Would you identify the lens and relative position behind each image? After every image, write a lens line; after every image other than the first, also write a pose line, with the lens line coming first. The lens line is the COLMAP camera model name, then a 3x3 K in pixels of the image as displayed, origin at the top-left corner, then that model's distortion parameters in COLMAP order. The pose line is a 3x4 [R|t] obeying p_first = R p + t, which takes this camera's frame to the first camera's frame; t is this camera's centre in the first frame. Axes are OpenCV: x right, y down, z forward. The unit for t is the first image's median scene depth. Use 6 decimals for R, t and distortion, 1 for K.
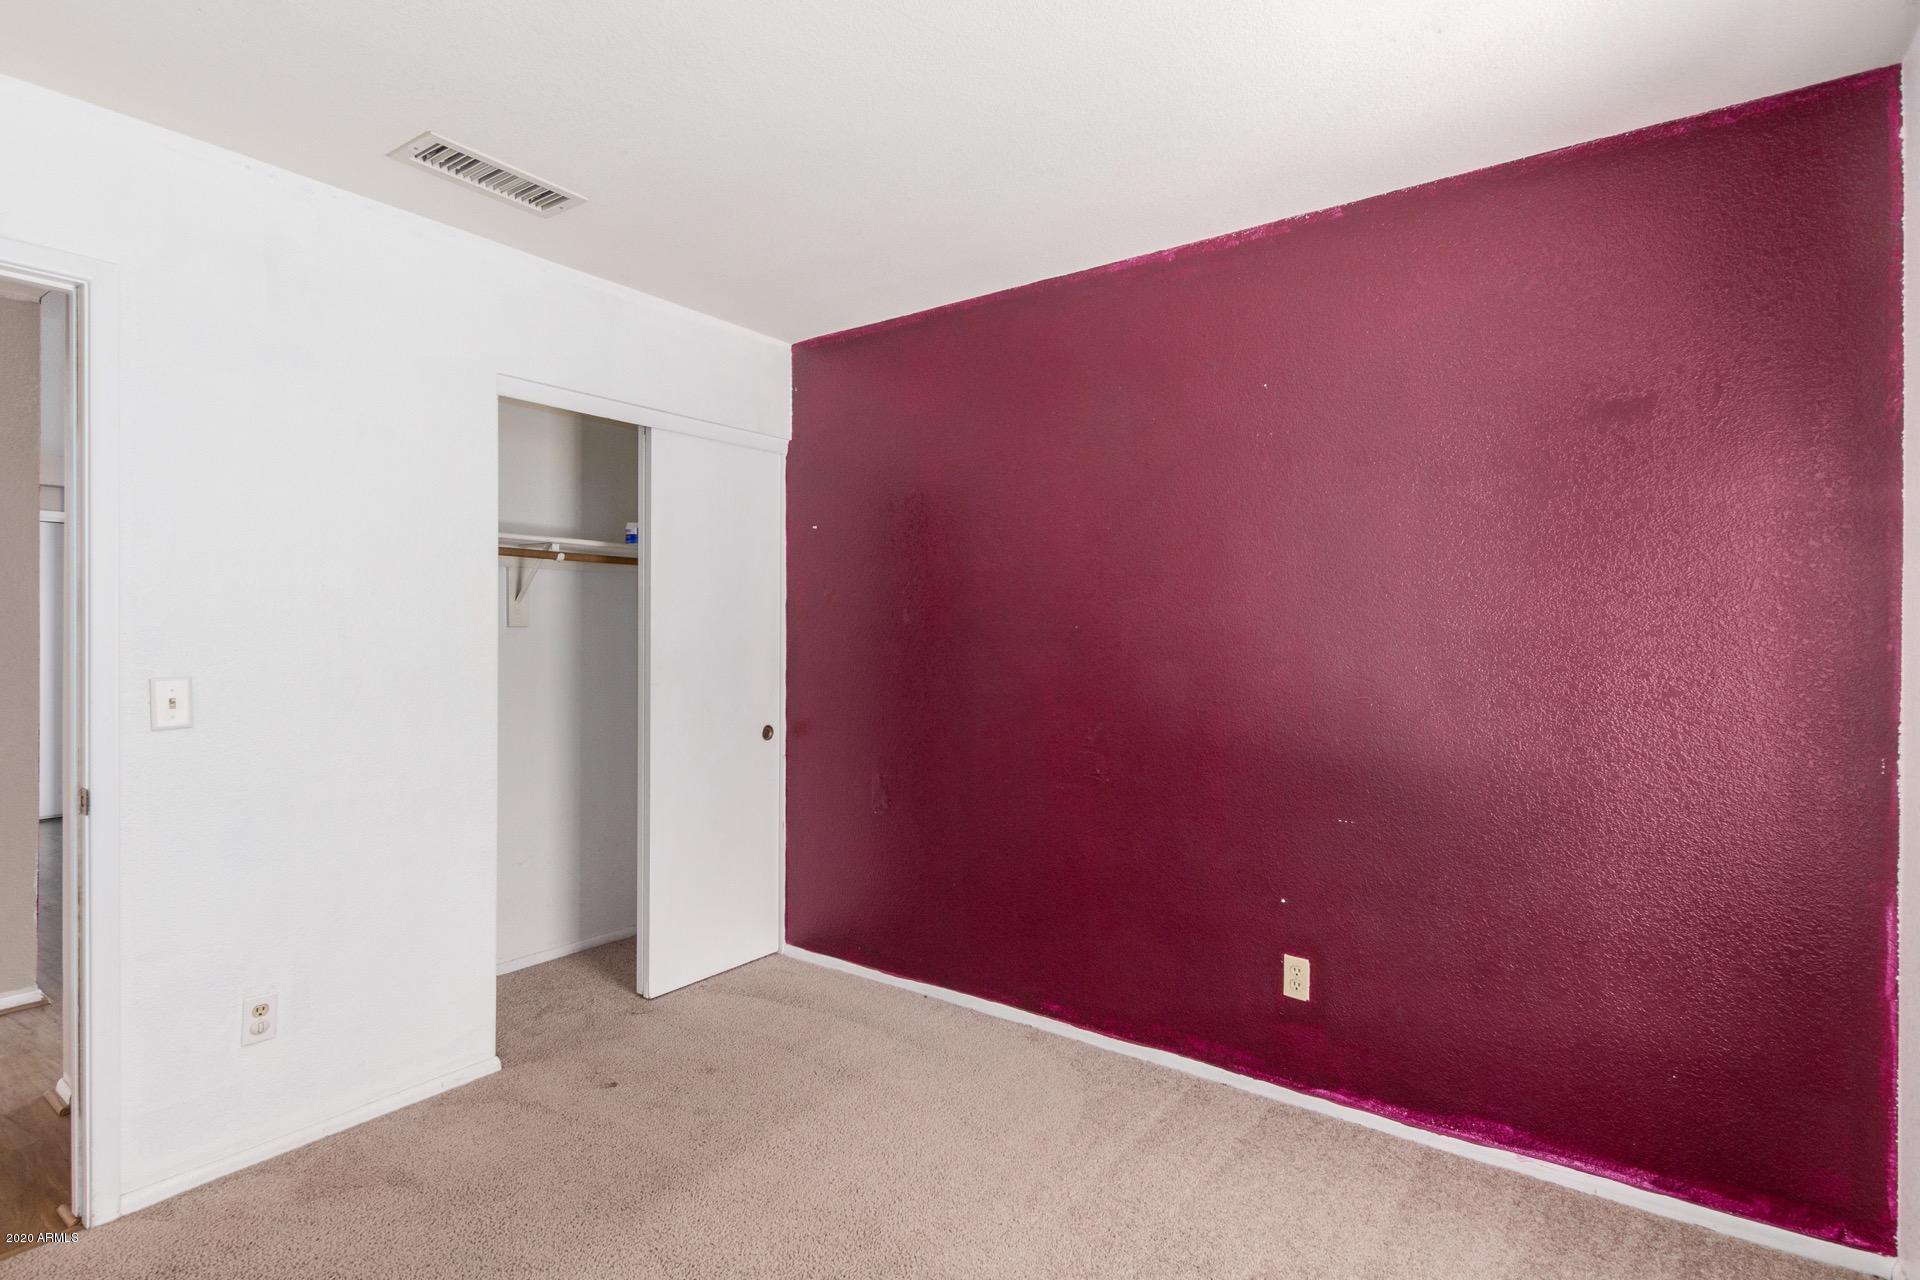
lens RADIAL K [[912.1, 0, 957.8], [0, 912.1, 651.8], [0, 0, 1]] dist [0.014779, -0.006516]
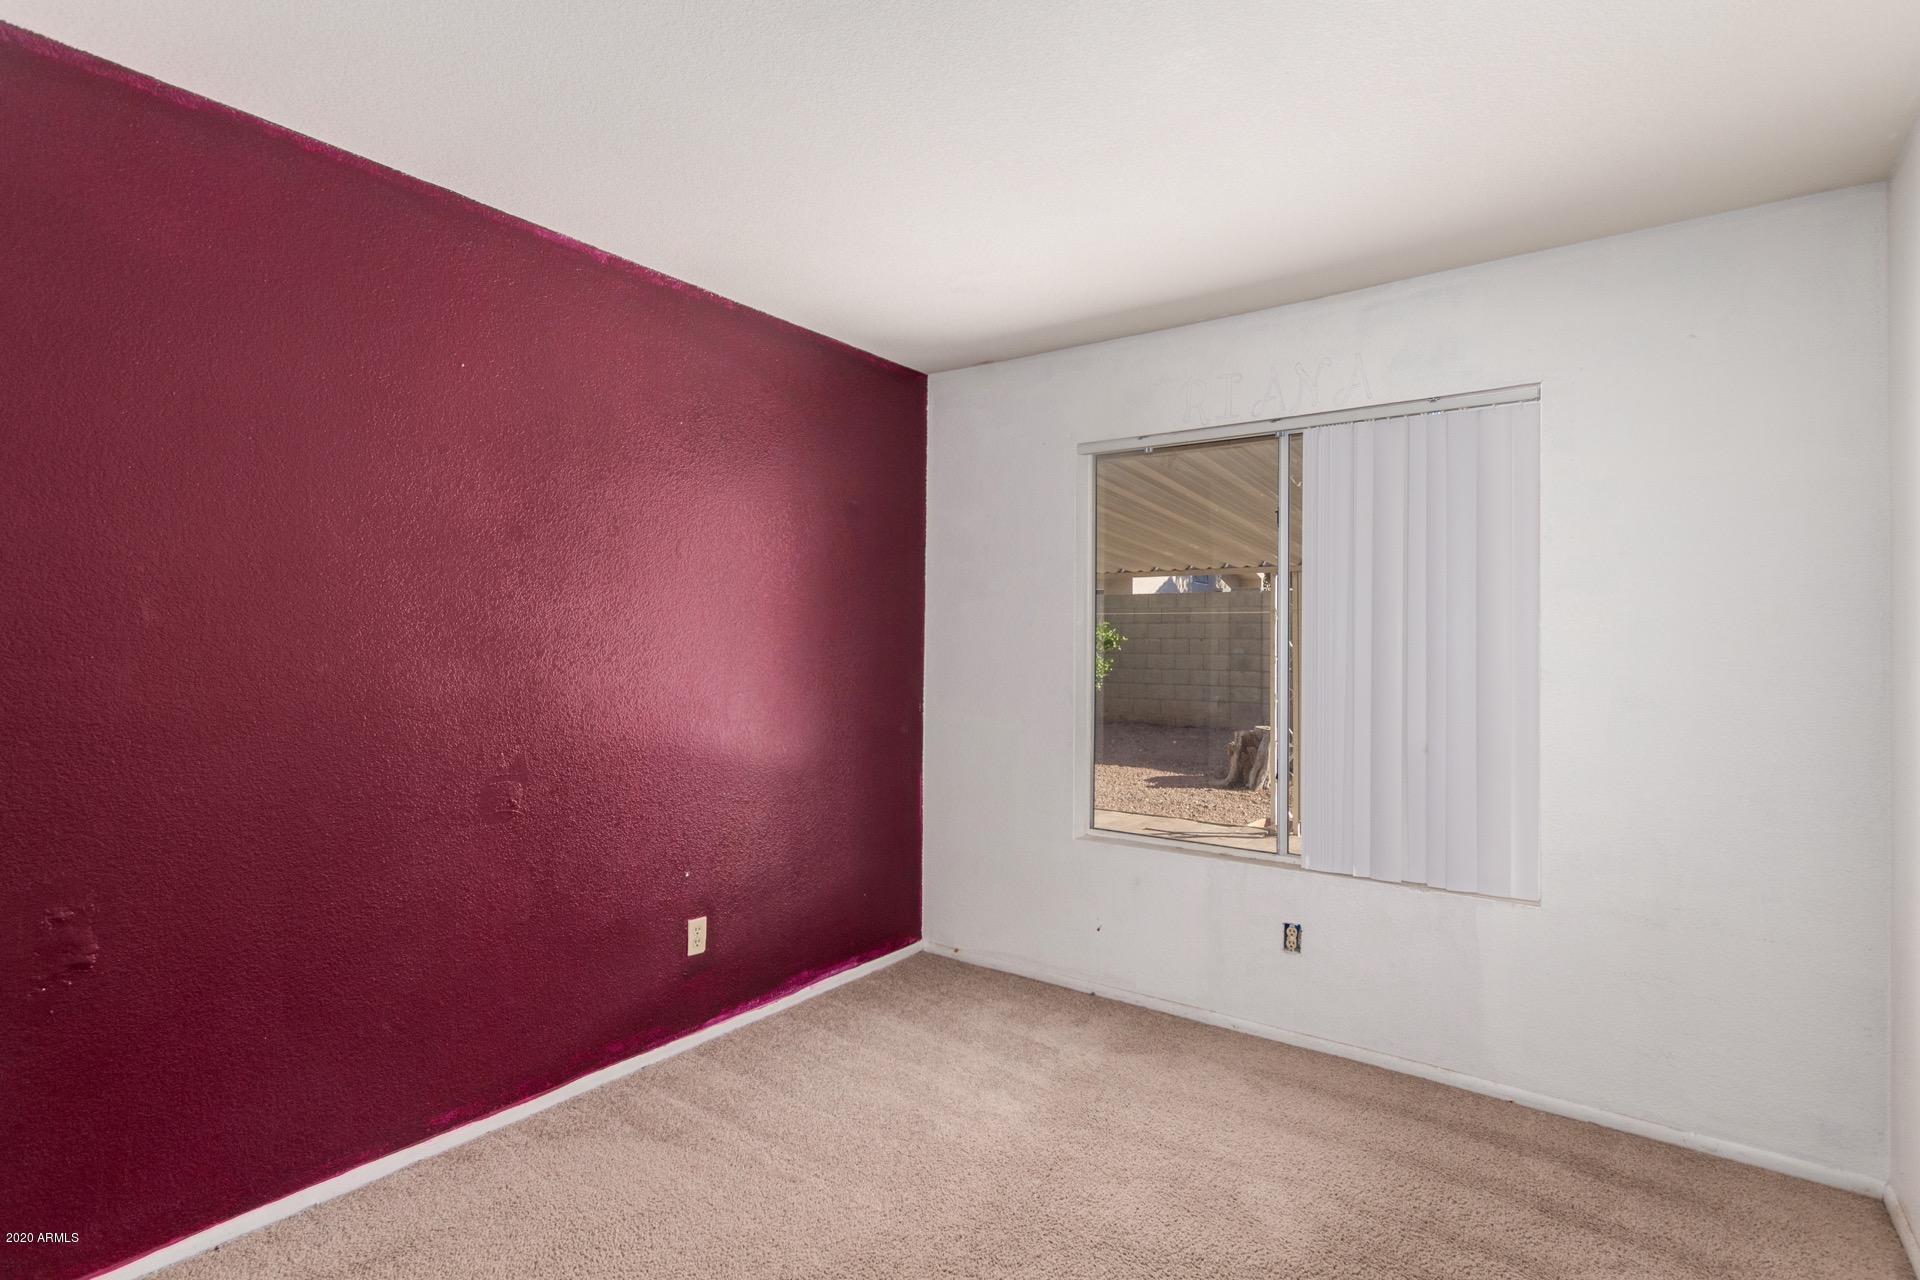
lens RADIAL K [[912.1, 0, 957.8], [0, 912.1, 651.8], [0, 0, 1]] dist [0.014779, -0.006516]
pose [[0.028566, -0.012091, 0.999519, -0.786135], [0.012113, 0.999858, 0.011749, -0.017627], [-0.999519, 0.011772, 0.028708, 0.628934]]
